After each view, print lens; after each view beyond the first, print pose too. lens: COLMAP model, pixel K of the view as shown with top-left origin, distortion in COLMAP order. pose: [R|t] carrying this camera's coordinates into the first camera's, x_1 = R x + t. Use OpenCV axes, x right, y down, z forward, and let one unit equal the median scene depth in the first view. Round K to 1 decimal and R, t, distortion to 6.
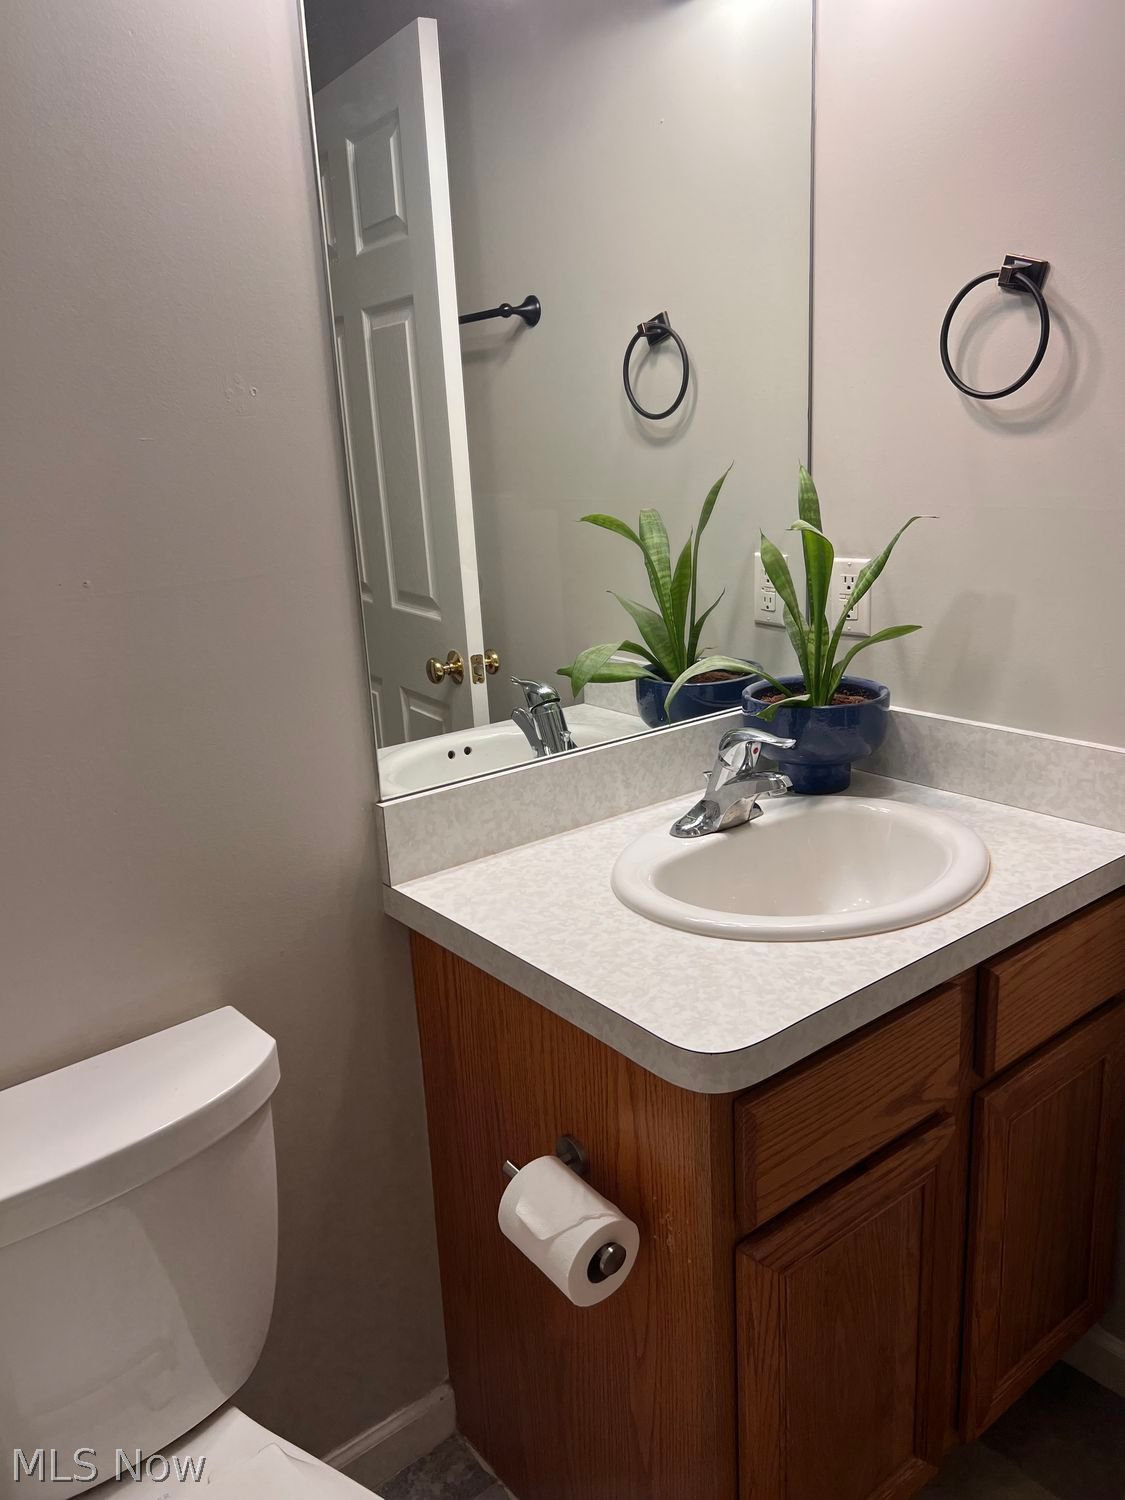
lens RADIAL K [[1135.3, 0, 562.5], [0, 1135.3, 750.0], [0, 0, 1]] dist [0.129351, -0.187153]
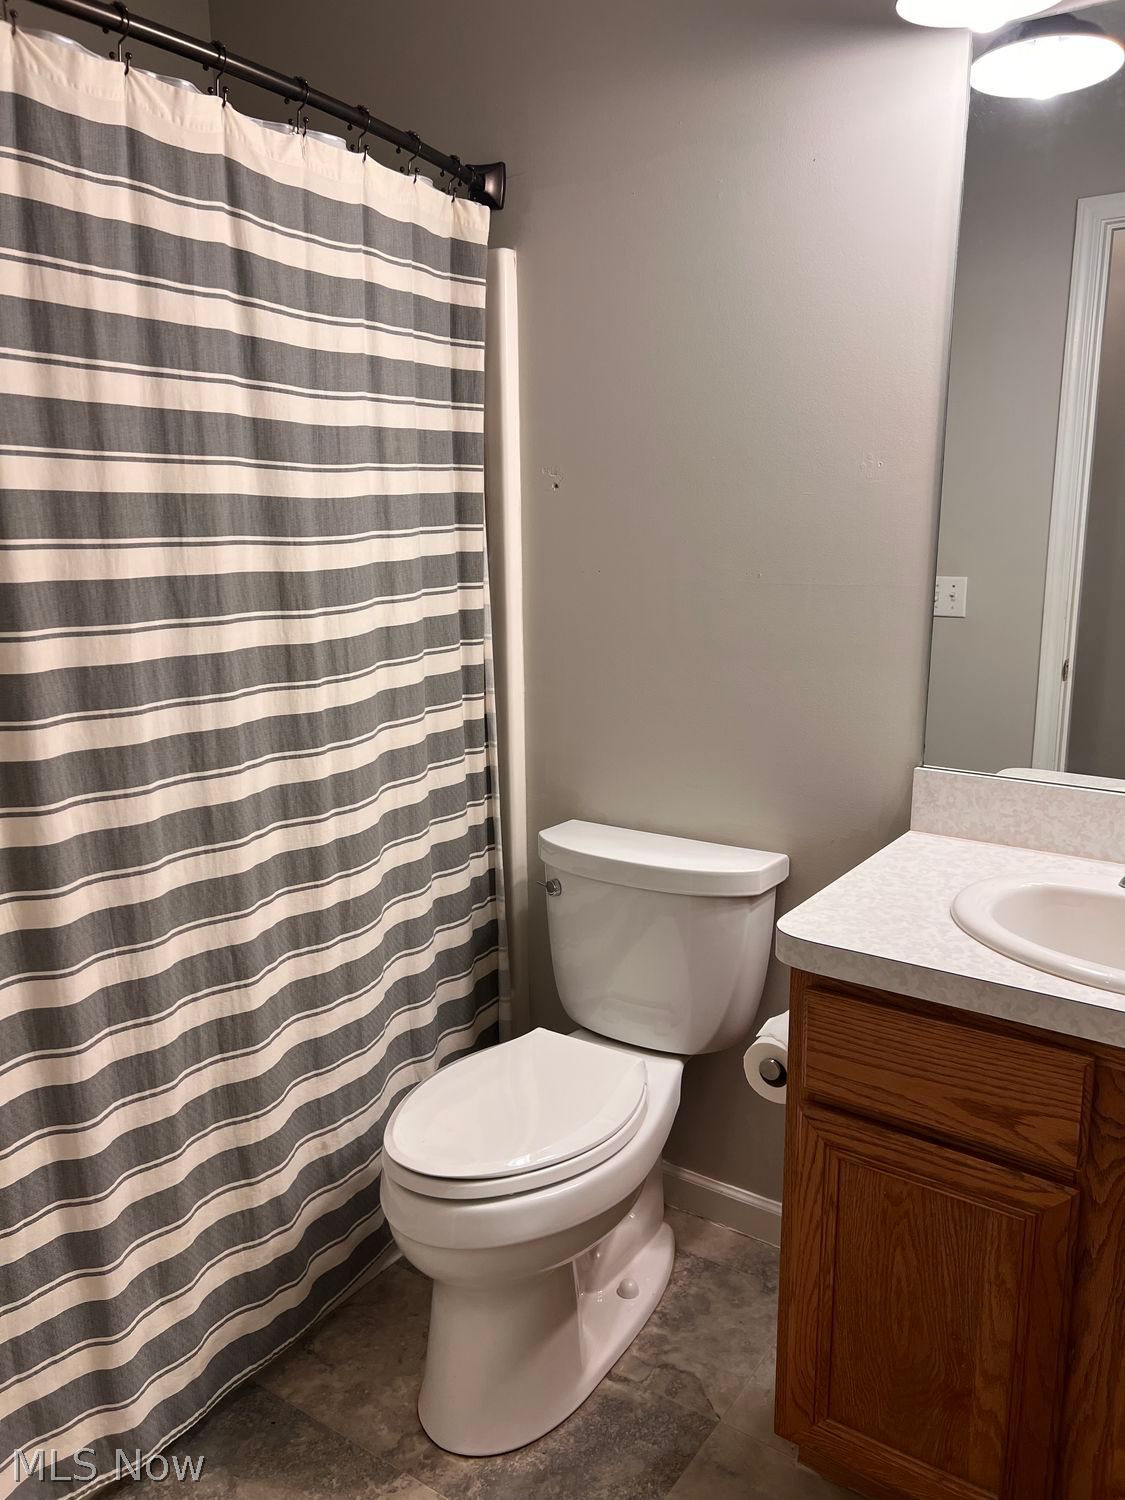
lens RADIAL K [[1135.3, 0, 562.5], [0, 1135.3, 750.0], [0, 0, 1]] dist [0.129351, -0.187153]
pose [[0.281142, 0.243128, -0.928358, 0.936829], [-0.273633, 0.947527, 0.165282, -0.077361], [0.919828, 0.207561, 0.332917, 0.161309]]
